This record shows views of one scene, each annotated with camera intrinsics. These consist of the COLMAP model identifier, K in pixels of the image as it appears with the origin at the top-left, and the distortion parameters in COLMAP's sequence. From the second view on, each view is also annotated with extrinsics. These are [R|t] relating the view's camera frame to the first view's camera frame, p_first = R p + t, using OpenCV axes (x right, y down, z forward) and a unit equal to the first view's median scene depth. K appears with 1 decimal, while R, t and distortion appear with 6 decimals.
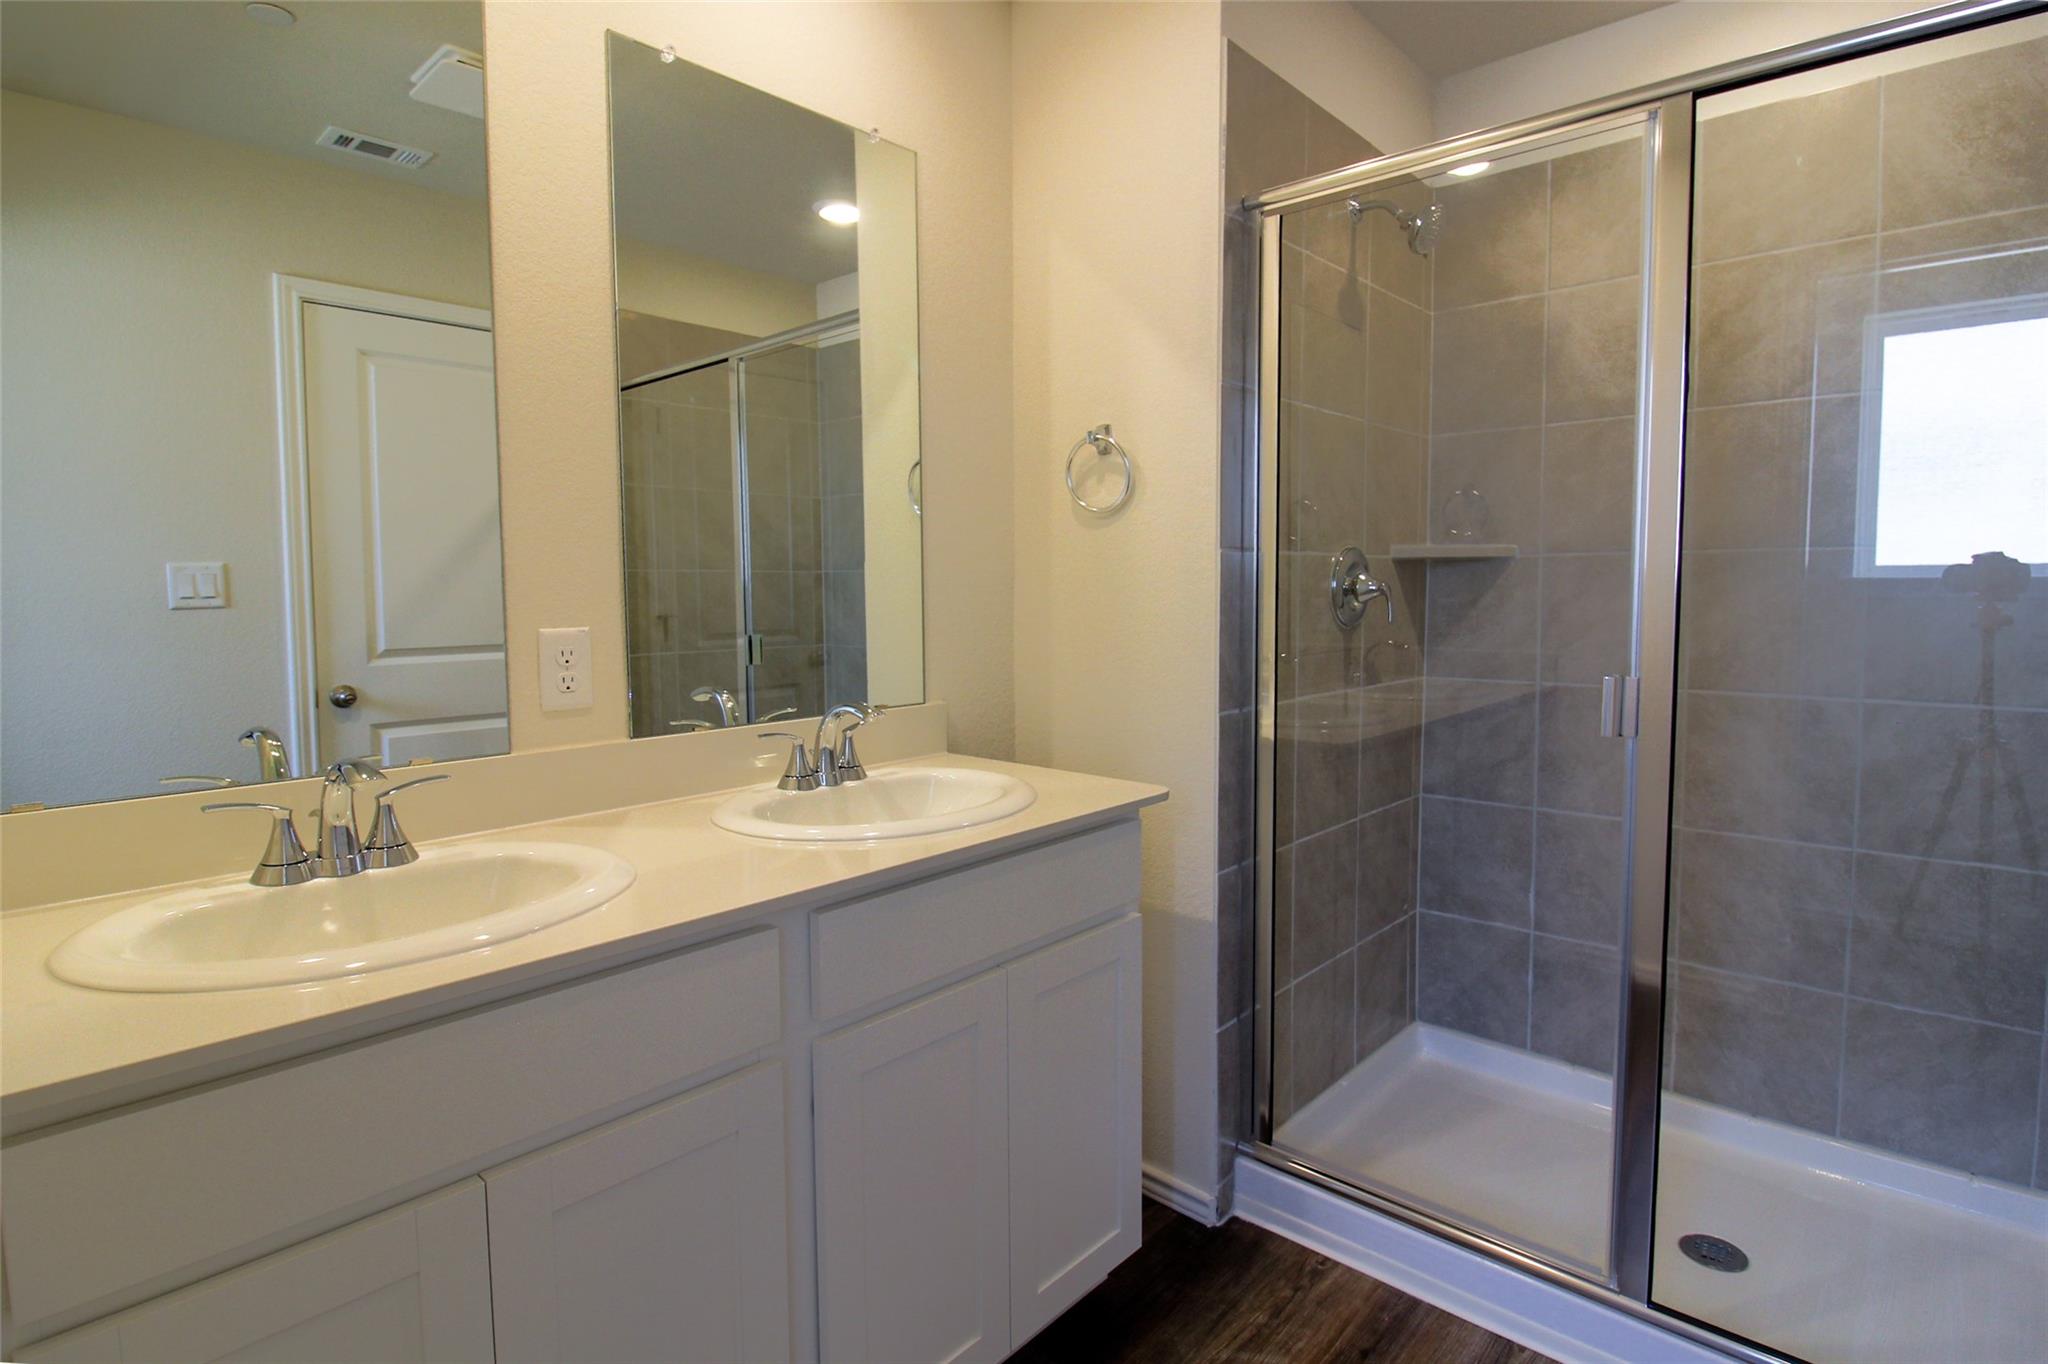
lens RADIAL K [[1000.3, 0, 1027.3], [0, 1000.3, 657.9], [0, 0, 1]] dist [-0.000025, -0.016580]
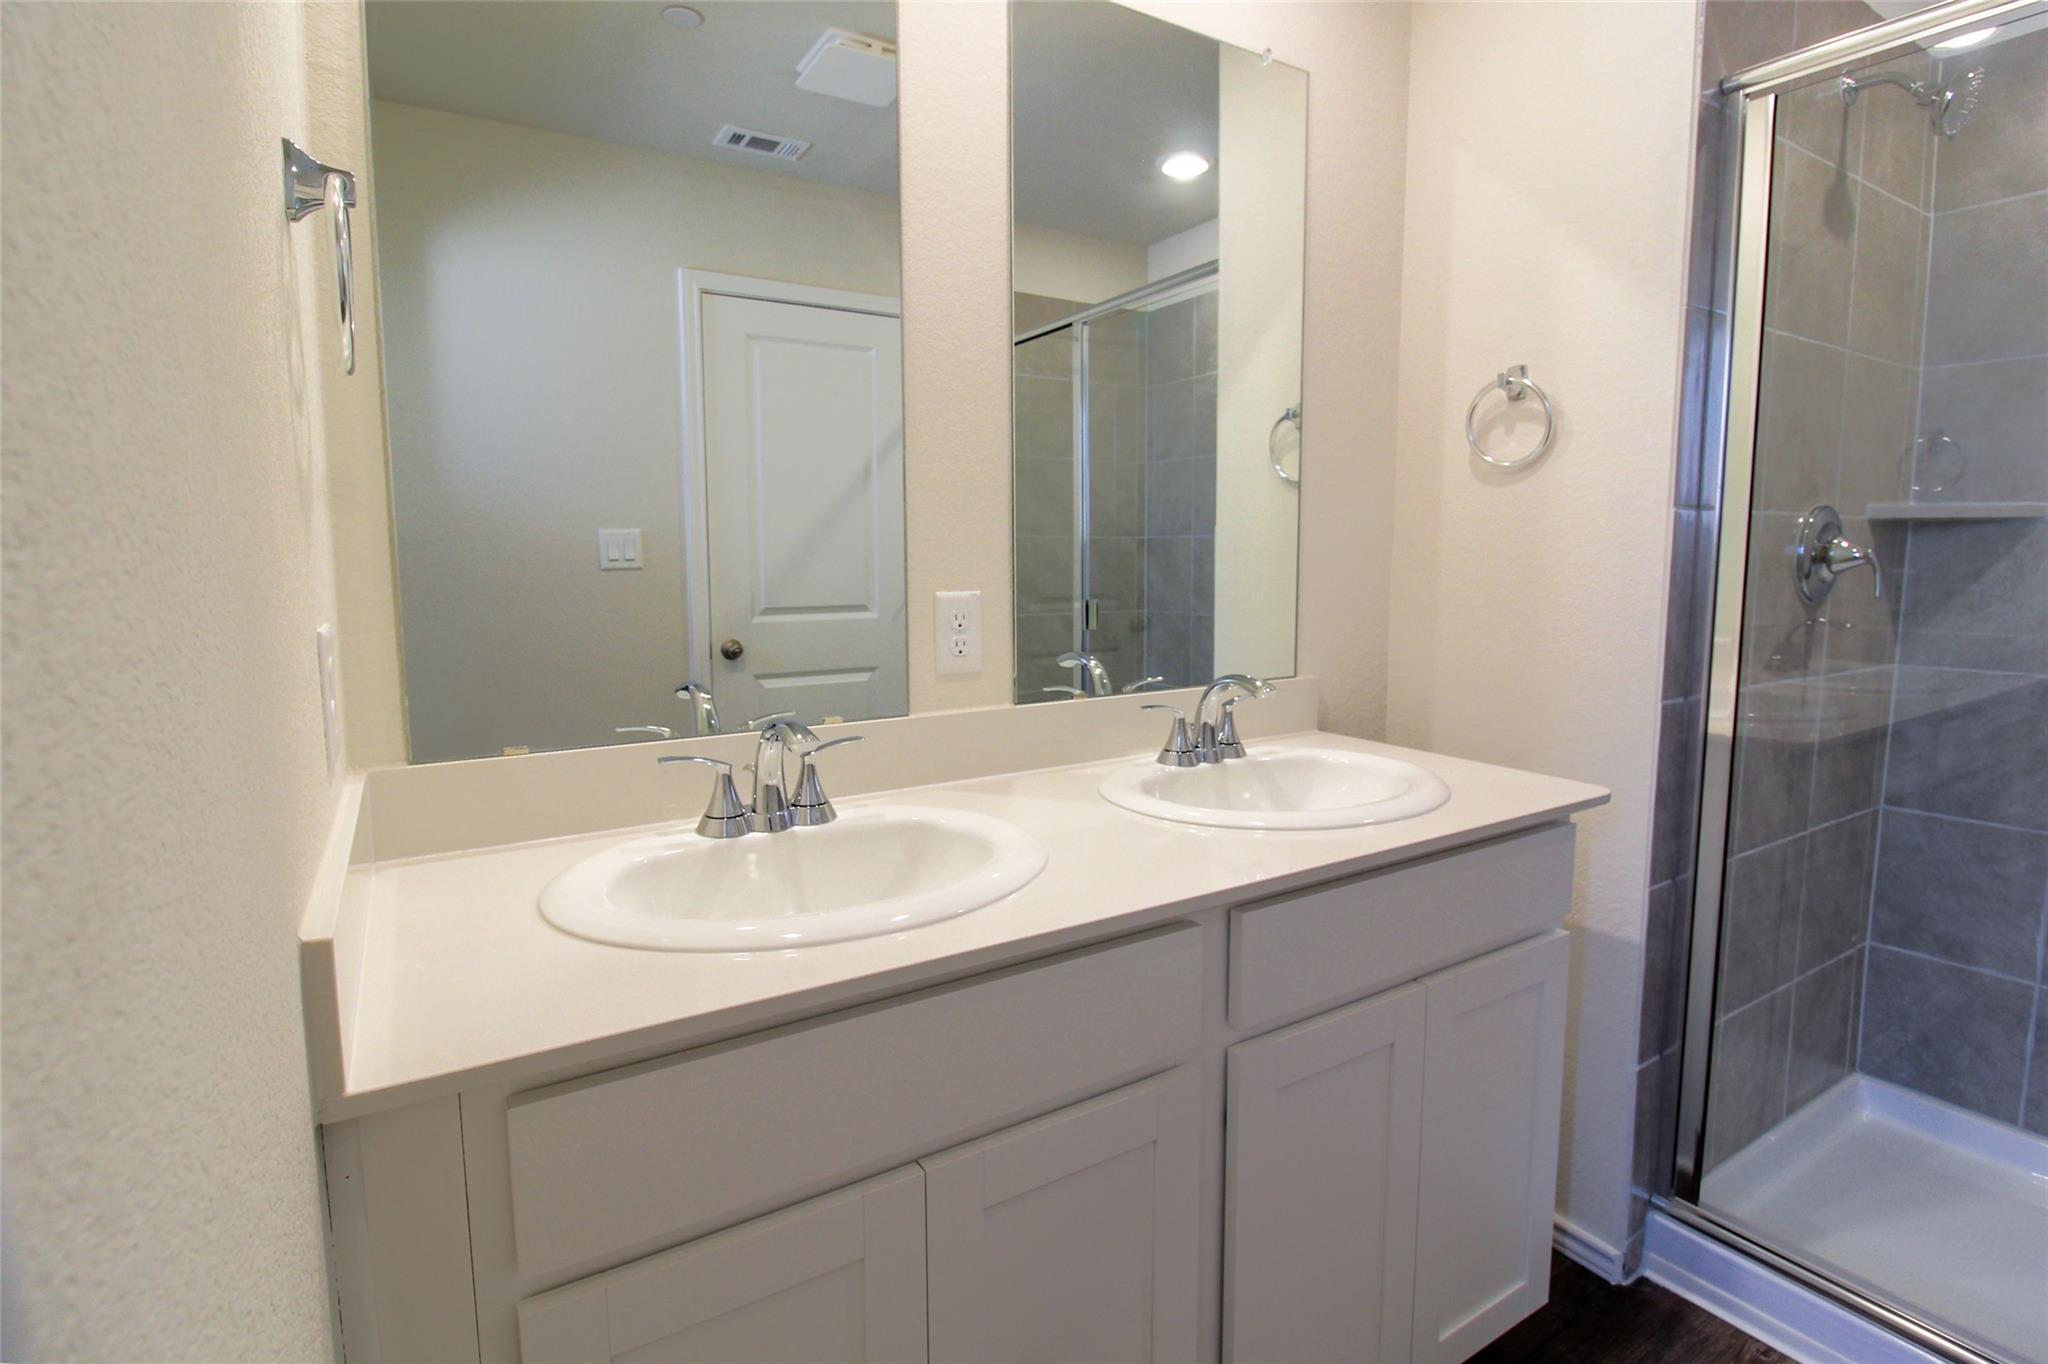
lens RADIAL K [[964.7, 0, 1036.1], [0, 964.7, 659.8], [0, 0, 1]] dist [0.000914, -0.014985]
pose [[0.962651, 0.032231, -0.268820, -0.094726], [-0.021718, 0.998882, 0.041993, -0.002998], [0.269873, -0.034586, 0.962275, 0.069984]]
